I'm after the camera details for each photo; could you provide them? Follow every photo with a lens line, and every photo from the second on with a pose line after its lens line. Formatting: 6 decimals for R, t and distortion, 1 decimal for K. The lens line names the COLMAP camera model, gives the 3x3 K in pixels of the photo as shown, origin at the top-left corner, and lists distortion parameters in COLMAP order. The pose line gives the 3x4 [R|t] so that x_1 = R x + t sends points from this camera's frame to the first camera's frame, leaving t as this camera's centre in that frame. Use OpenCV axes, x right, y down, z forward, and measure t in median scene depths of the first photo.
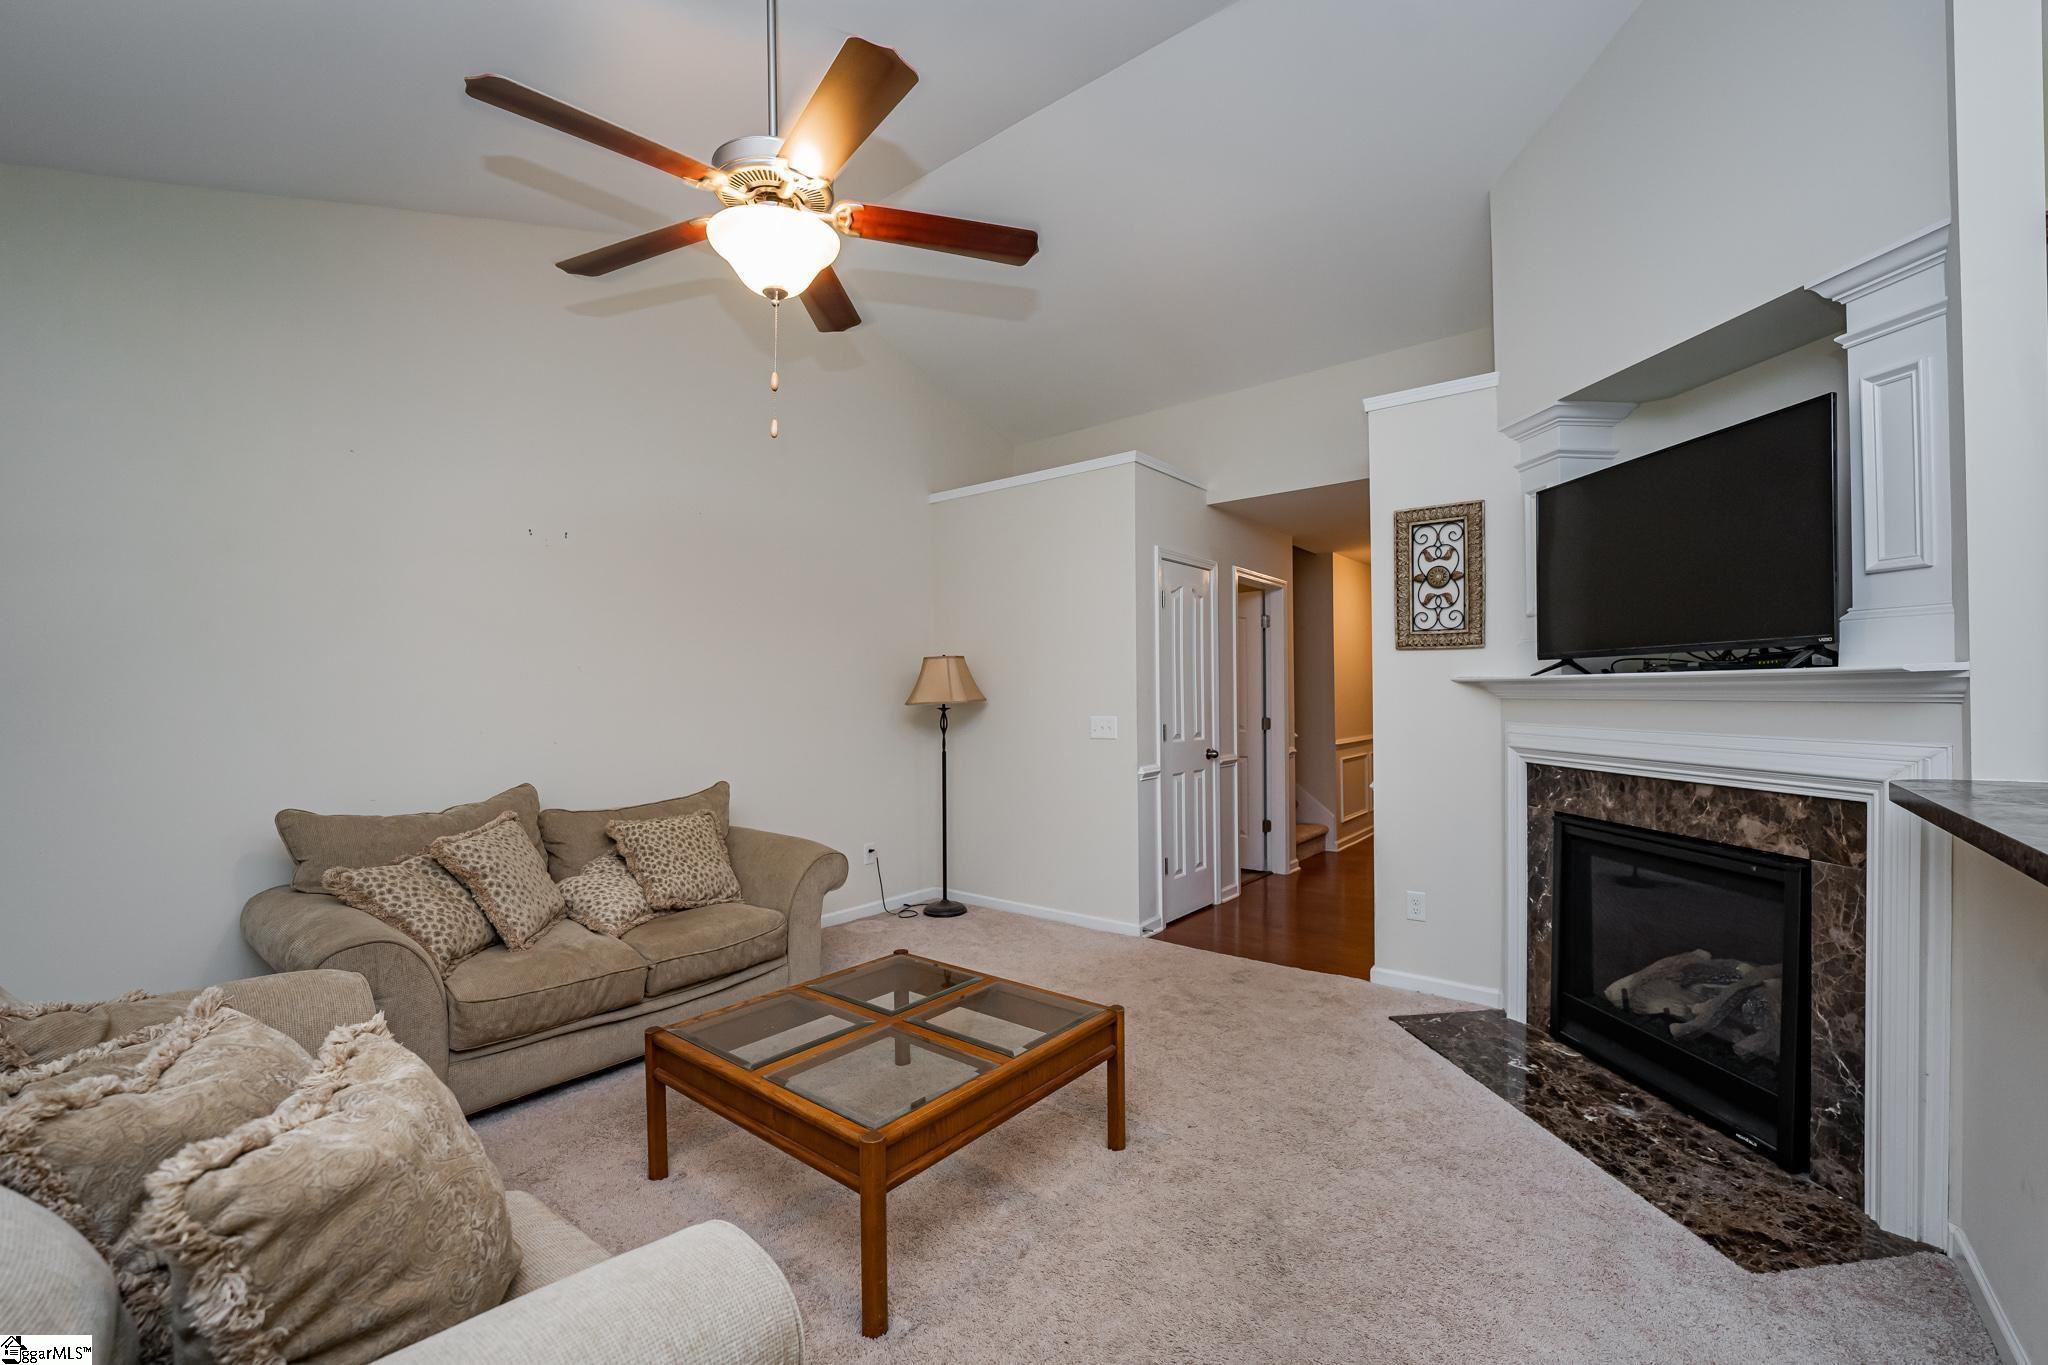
lens RADIAL K [[850.8, 0, 1039.2], [0, 850.8, 689.4], [0, 0, 1]] dist [-0.023345, 0.000485]
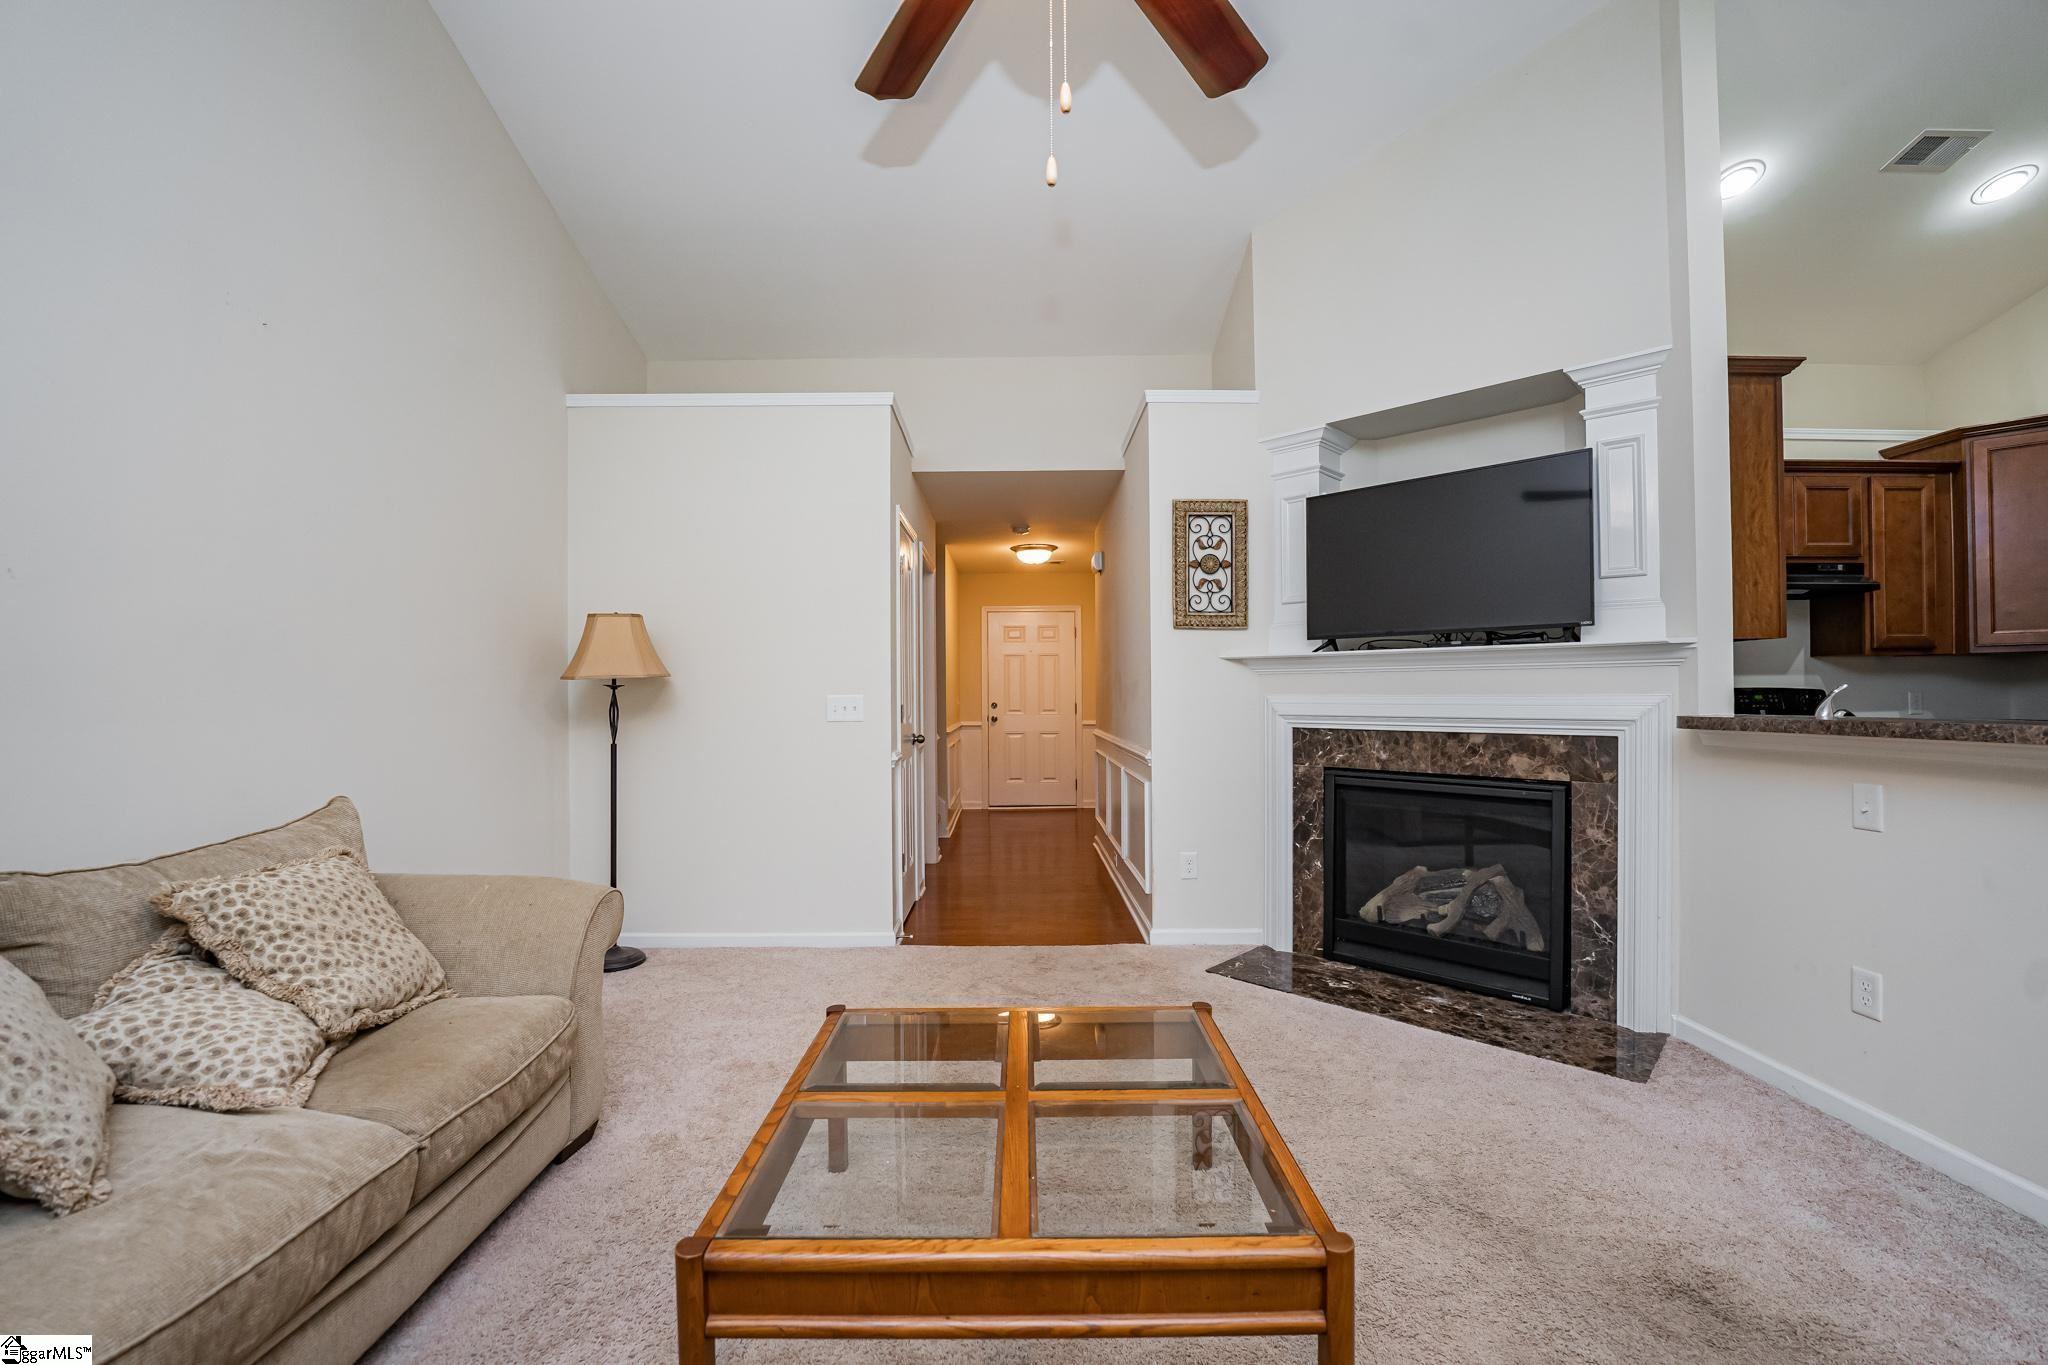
lens RADIAL K [[828.7, 0, 1031.2], [0, 828.7, 689.4], [0, 0, 1]] dist [-0.025886, 0.000556]
pose [[0.778764, 0.010977, 0.627221, -0.435904], [-0.005961, 0.999931, -0.010098, 0.048784], [-0.627289, 0.004125, 0.778776, 0.346545]]
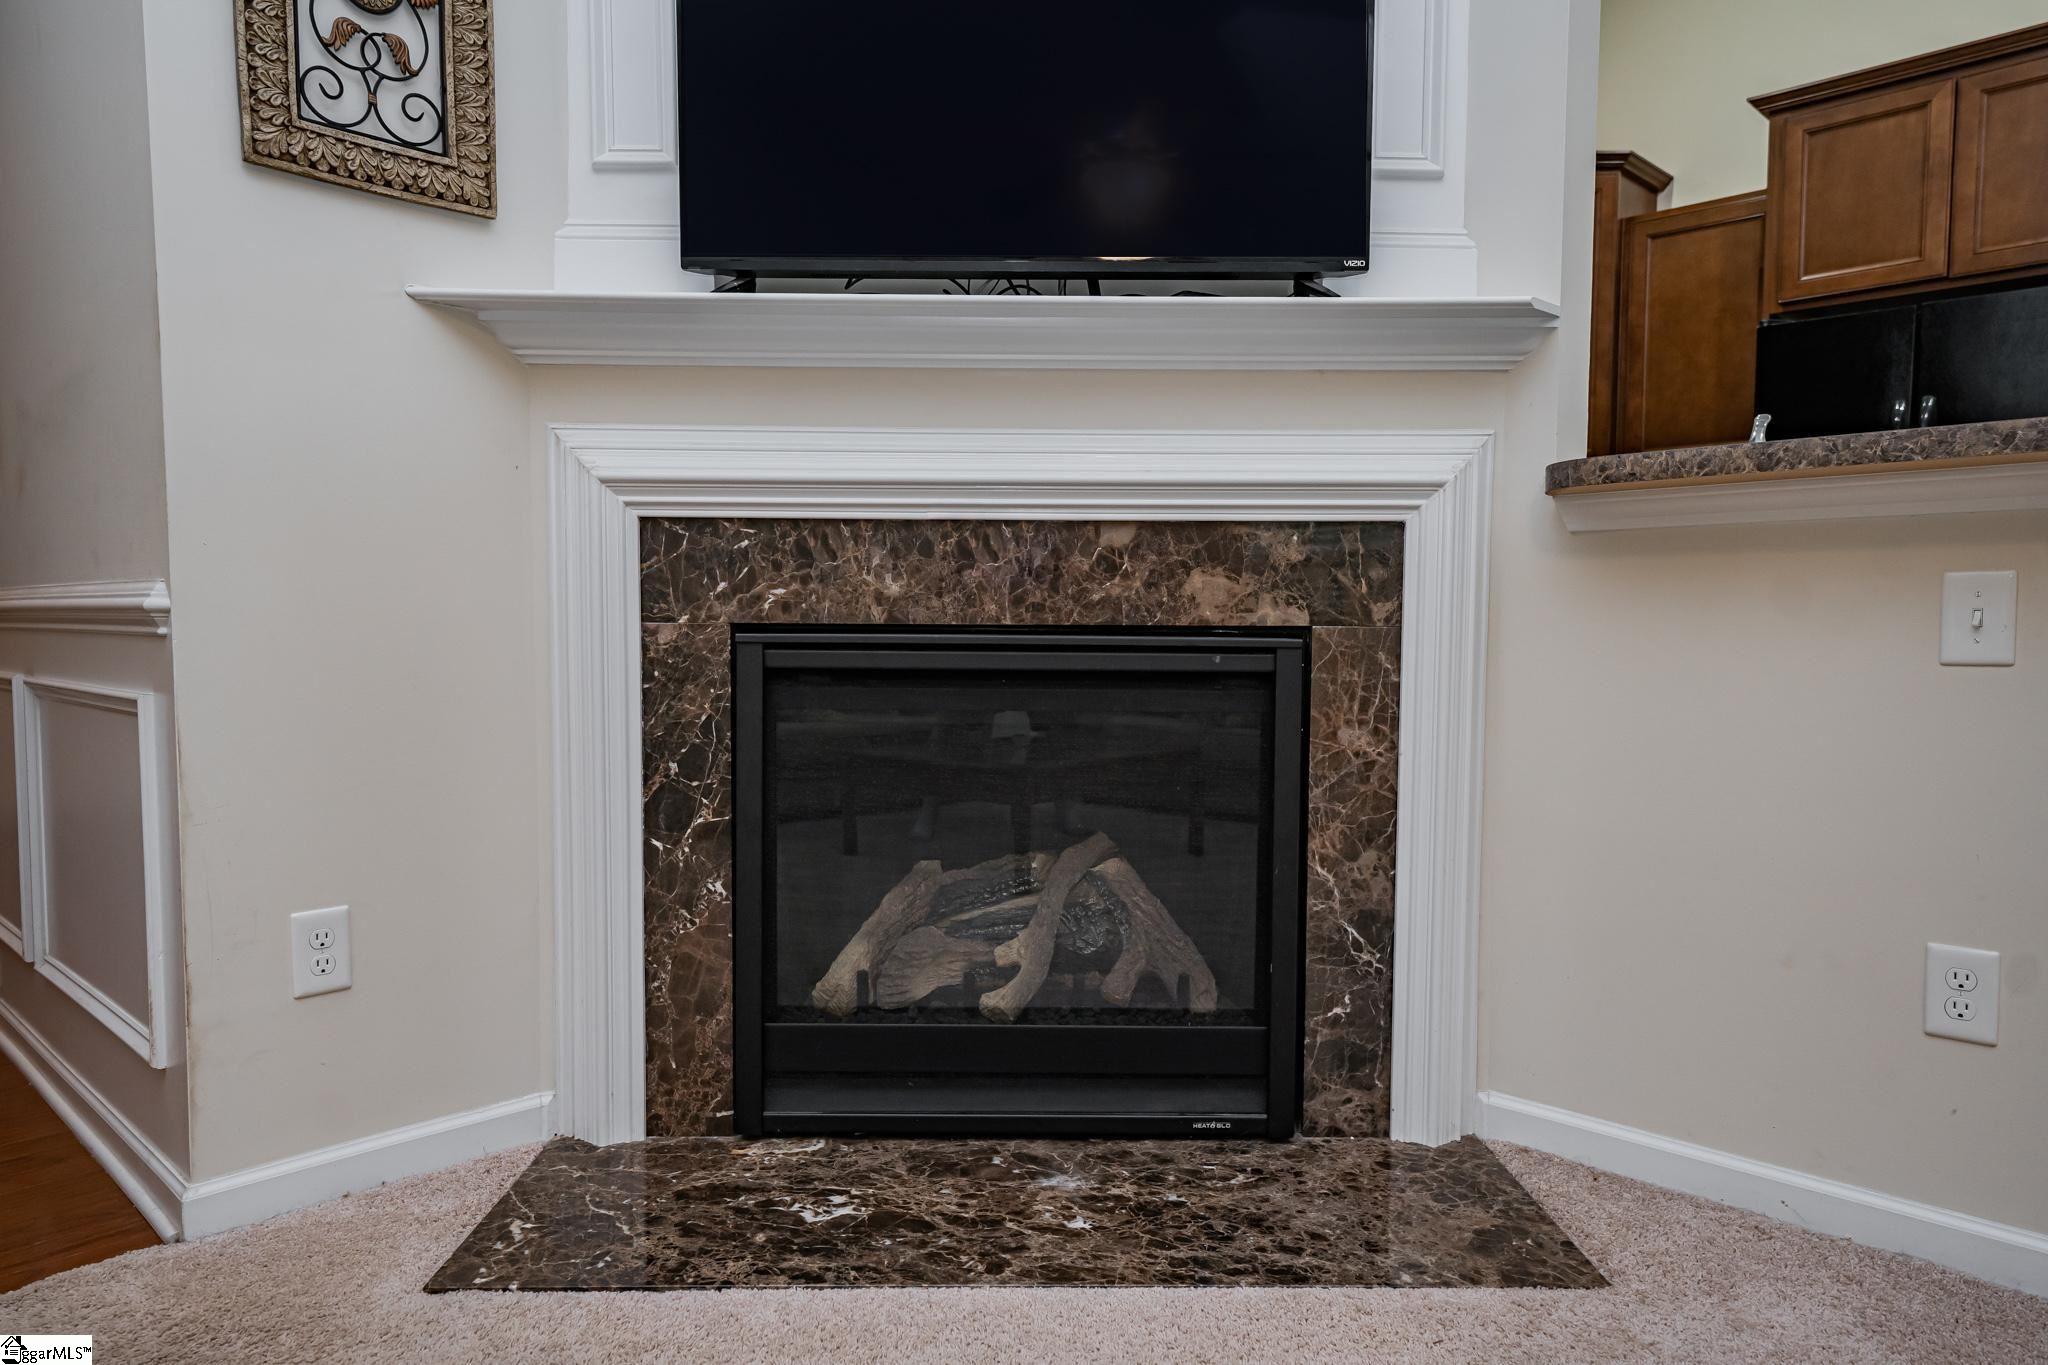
lens RADIAL K [[1337.2, 0, 1022.8], [0, 1337.2, 693.2], [0, 0, 1]] dist [0.020414, -0.003931]
pose [[0.112035, -0.049674, 0.992462, -0.060629], [-0.007687, 0.998677, 0.050853, 0.142025], [-0.993675, -0.013326, 0.111505, 0.761513]]
